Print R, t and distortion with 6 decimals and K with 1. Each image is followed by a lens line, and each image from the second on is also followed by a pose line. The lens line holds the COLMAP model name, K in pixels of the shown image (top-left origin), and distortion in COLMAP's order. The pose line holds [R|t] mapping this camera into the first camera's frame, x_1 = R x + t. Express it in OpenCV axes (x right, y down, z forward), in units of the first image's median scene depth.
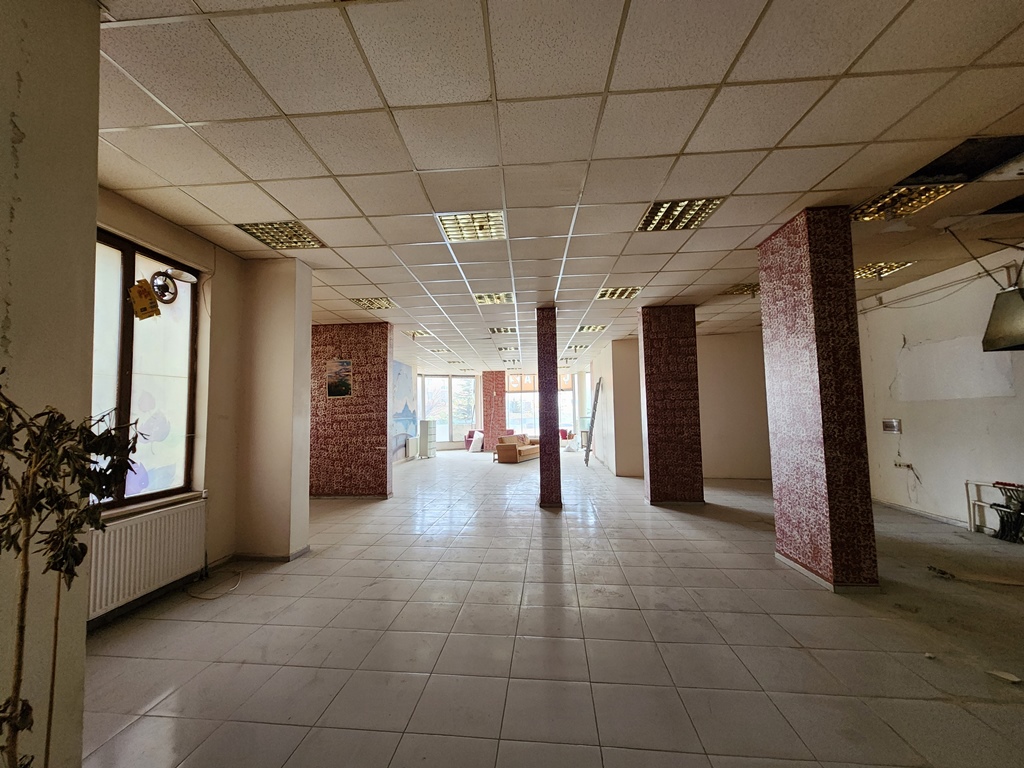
lens RADIAL K [[407.4, 0, 509.4], [0, 407.4, 383.2], [0, 0, 1]] dist [-0.002400, 0.000080]
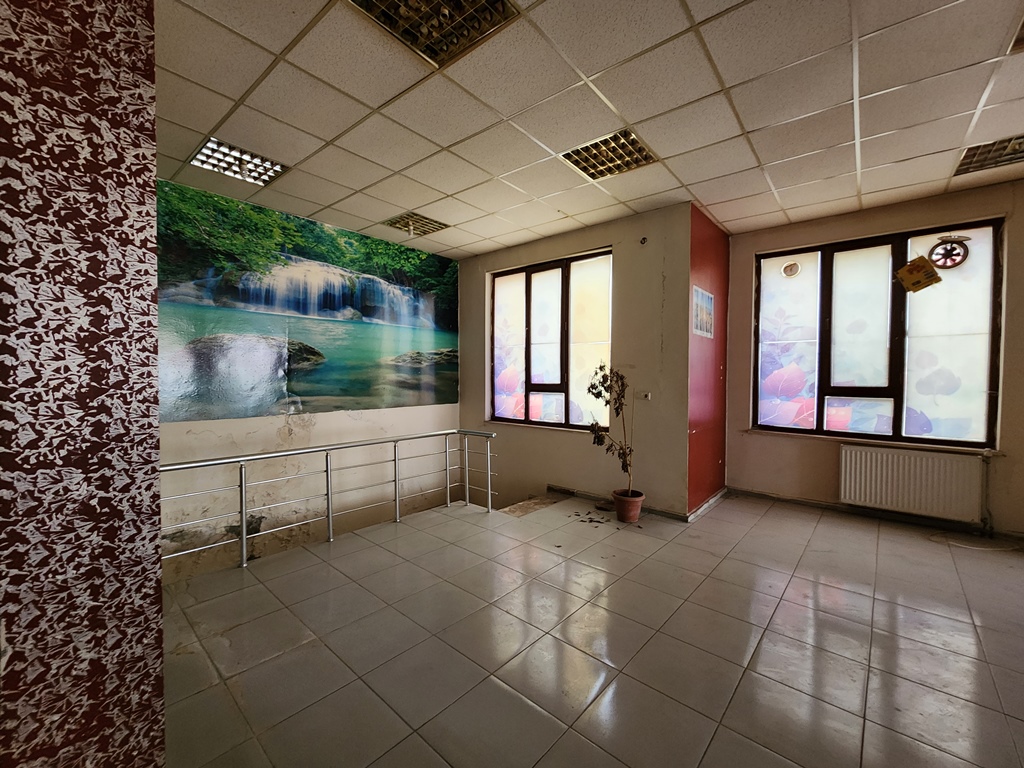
lens RADIAL K [[407.4, 0, 510.8], [0, 407.4, 379.4], [0, 0, 1]] dist [-0.002400, 0.000080]
pose [[-0.597560, 0.030259, -0.801253, 0.770791], [0.063889, 0.997907, -0.009961, 0.036771], [0.799275, -0.057143, -0.598242, 0.739833]]
